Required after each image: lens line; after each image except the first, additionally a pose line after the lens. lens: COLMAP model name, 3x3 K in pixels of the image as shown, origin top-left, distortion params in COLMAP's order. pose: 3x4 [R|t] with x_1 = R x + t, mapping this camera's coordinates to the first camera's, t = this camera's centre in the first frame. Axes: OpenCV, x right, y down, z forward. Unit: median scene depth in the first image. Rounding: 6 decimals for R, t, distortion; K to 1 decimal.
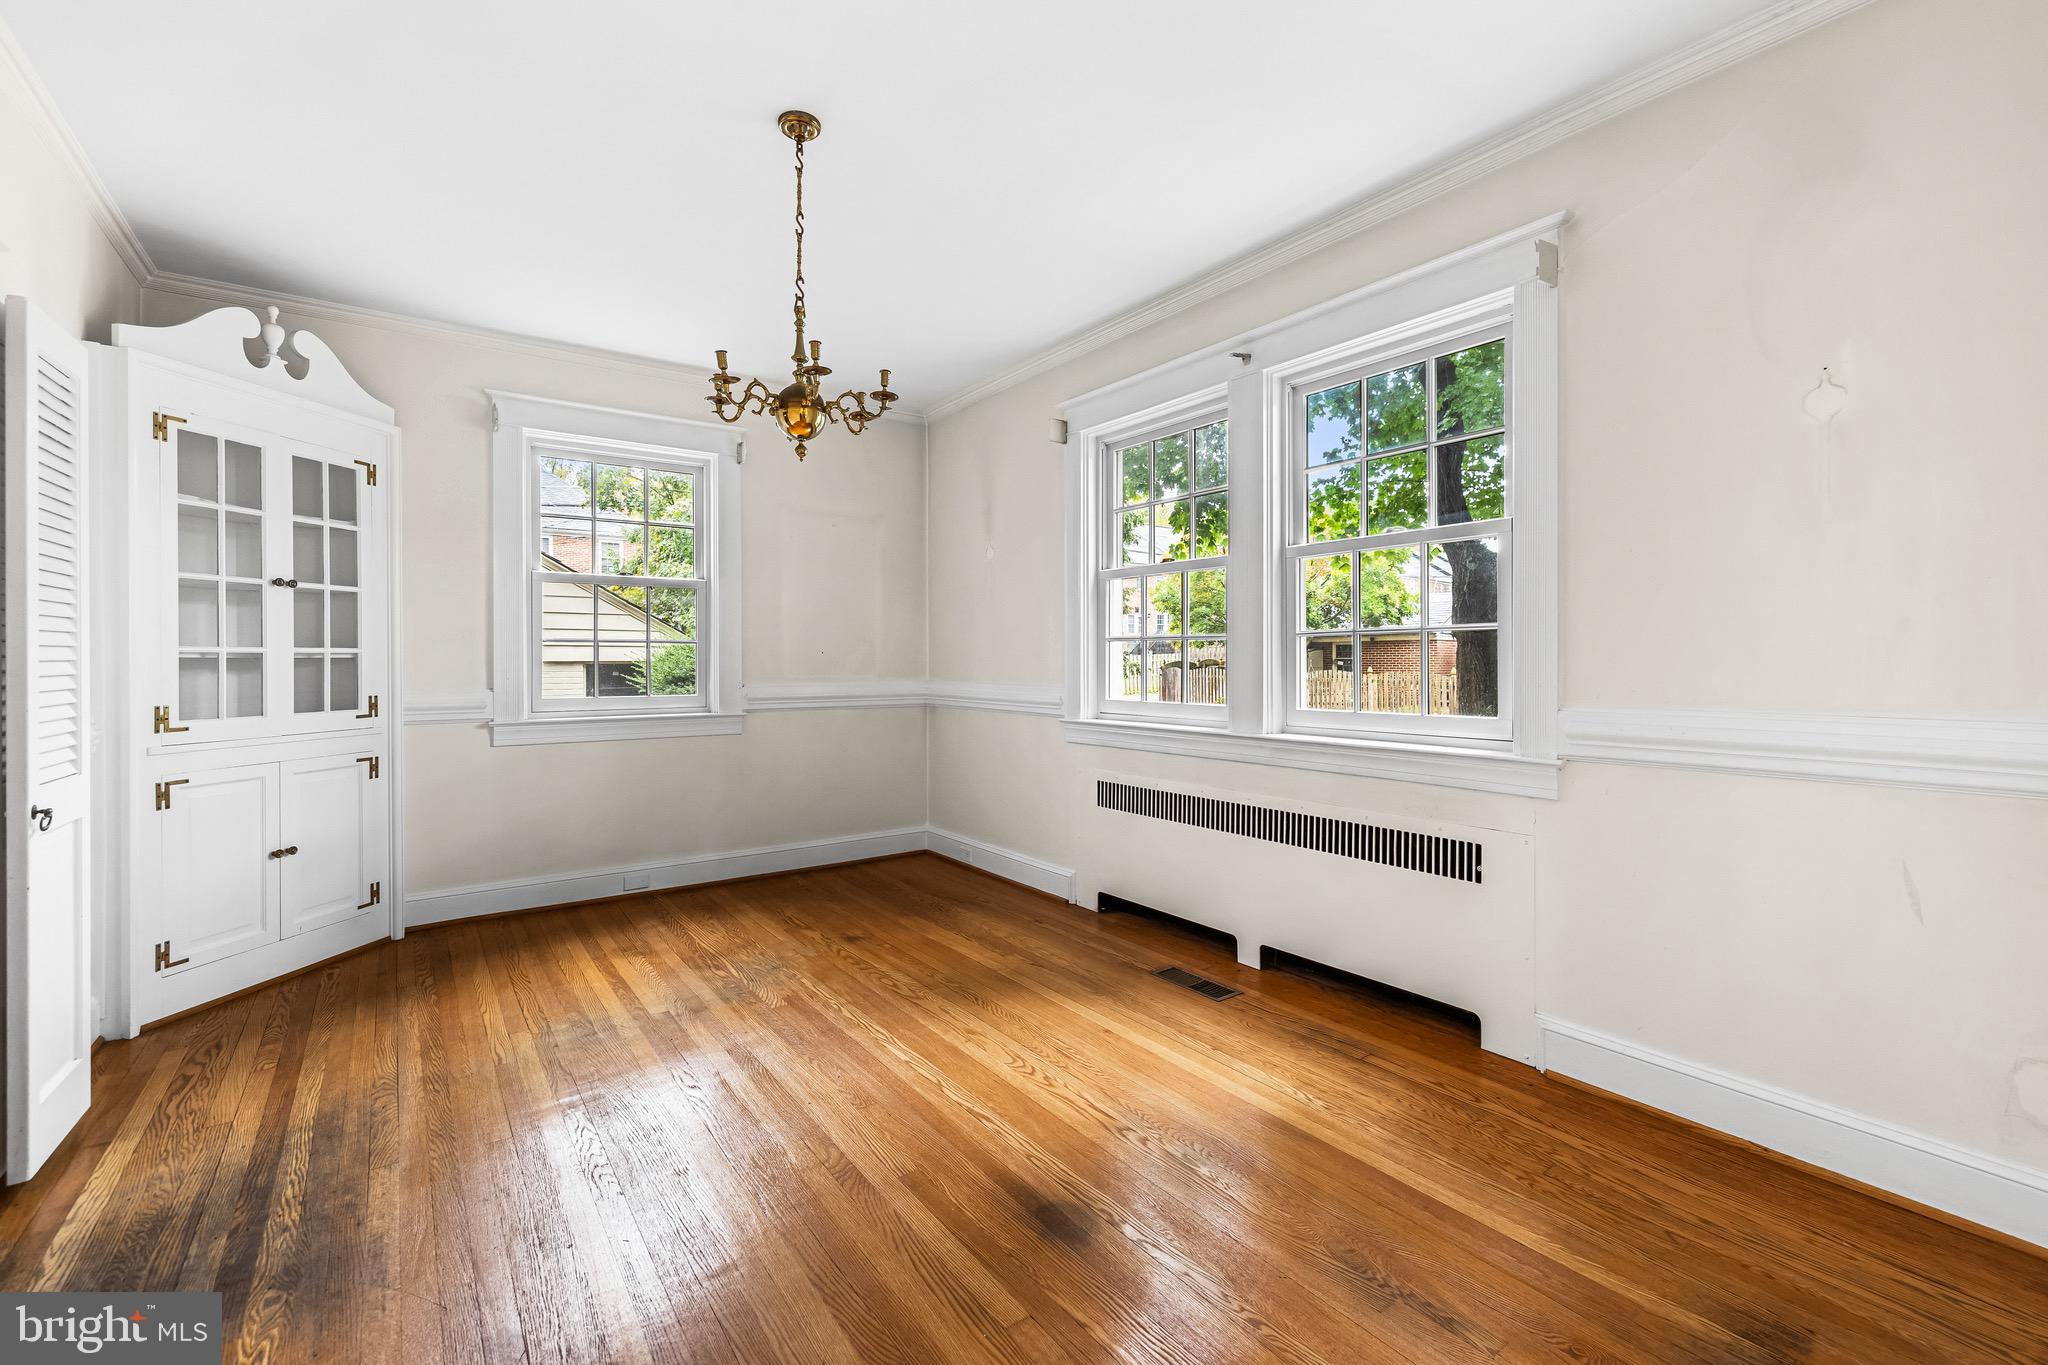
lens RADIAL K [[866.9, 0, 1017.3], [0, 866.9, 675.3], [0, 0, 1]] dist [-0.002608, 0.000603]
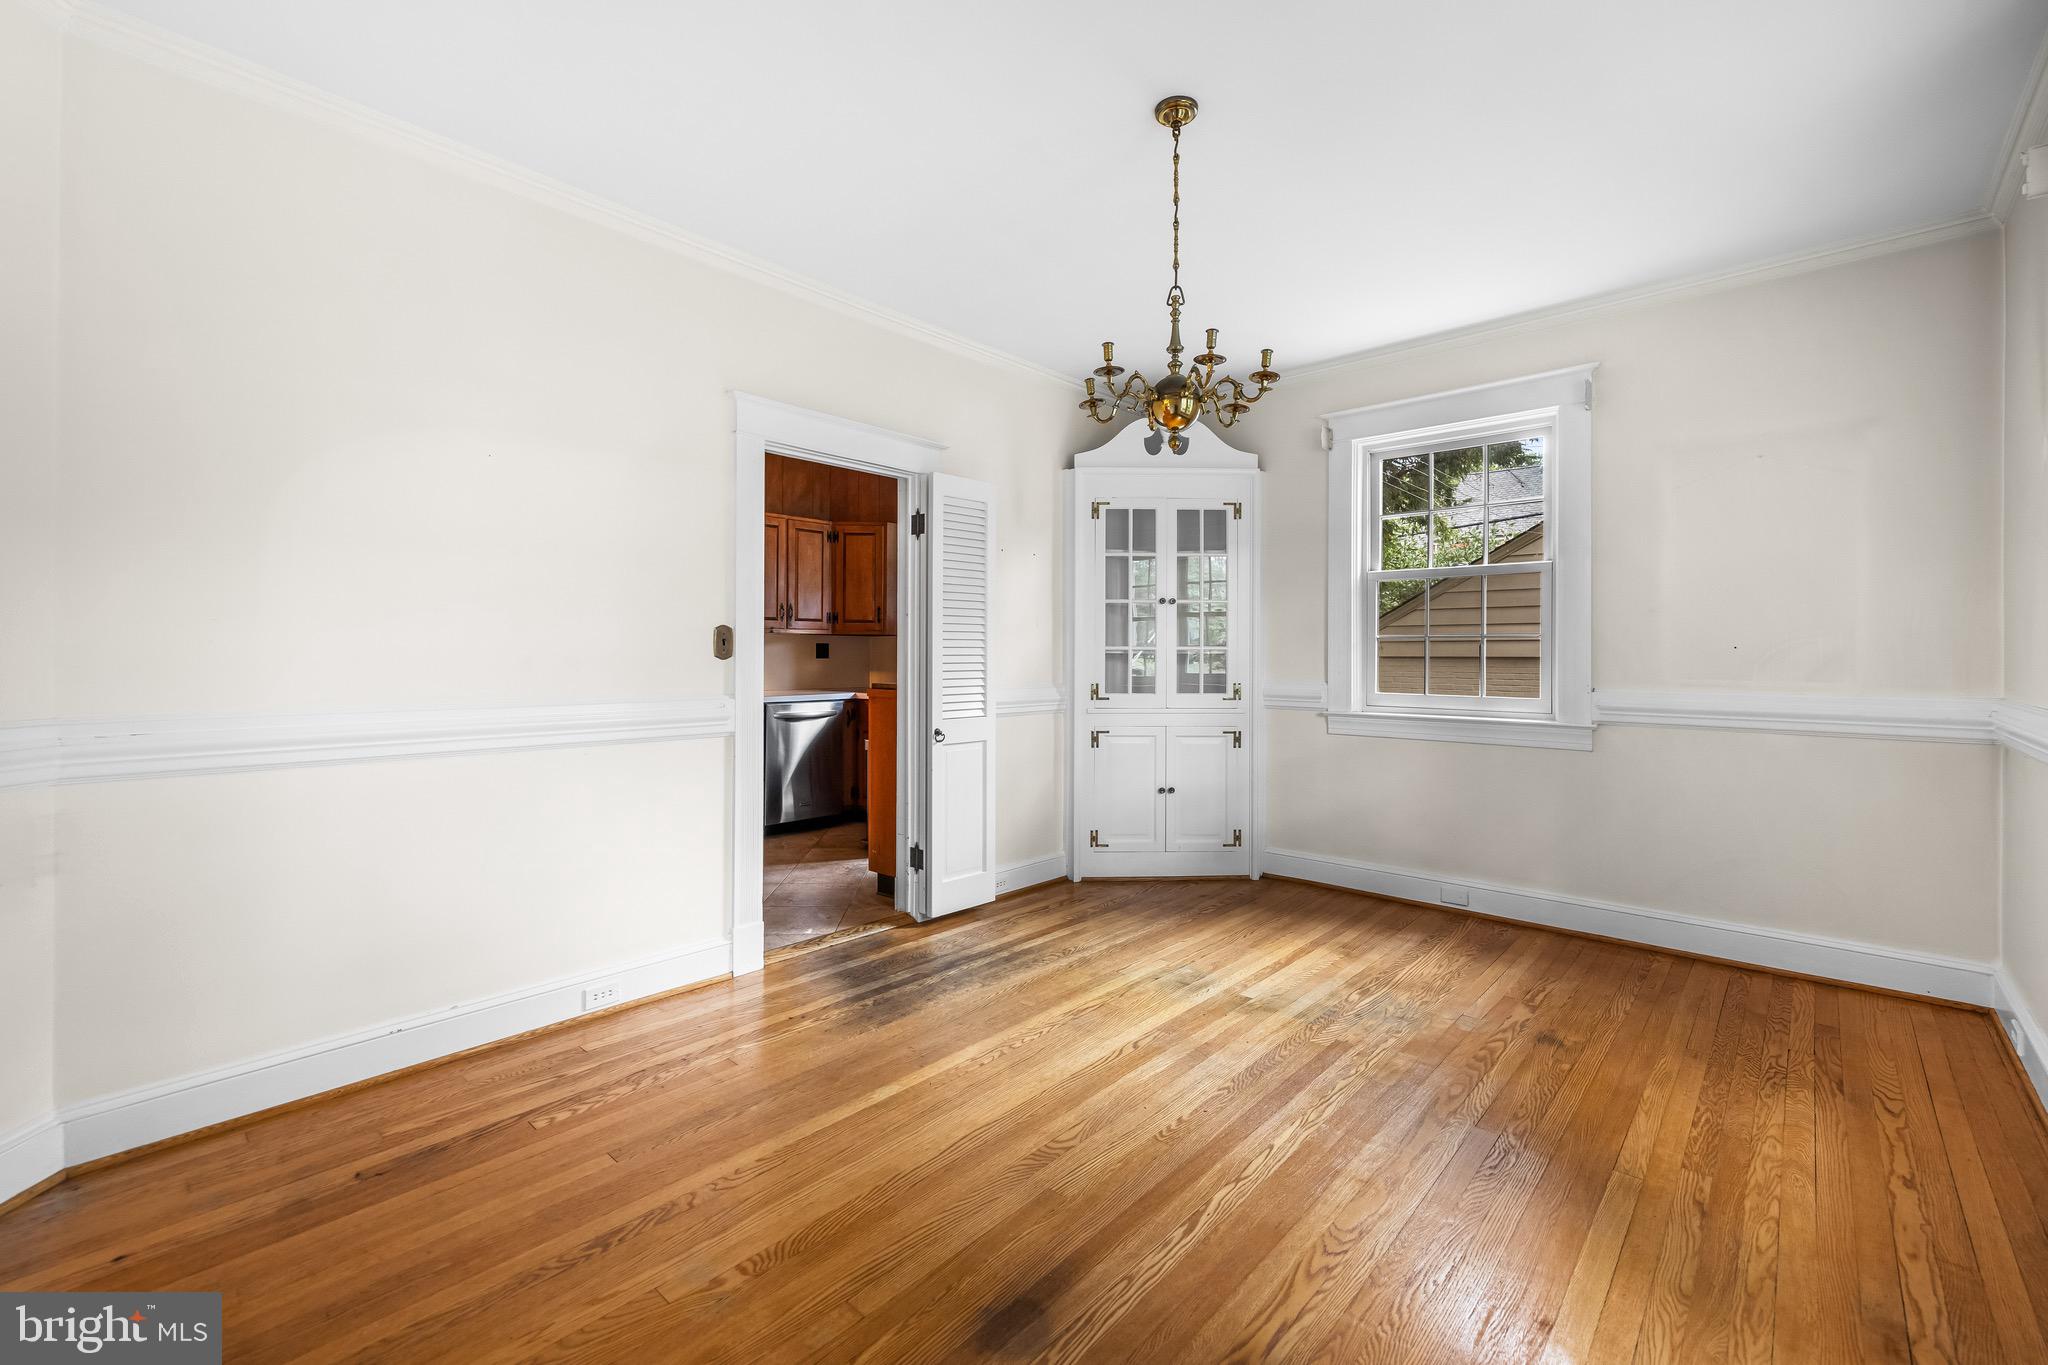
lens RADIAL K [[866.9, 0, 1013.7], [0, 866.9, 663.3], [0, 0, 1]] dist [-0.002608, 0.000603]
pose [[0.196118, 0.013724, -0.980484, 0.496160], [-0.021367, 0.999724, 0.009719, -0.012736], [0.980347, 0.019044, 0.196357, 0.467486]]
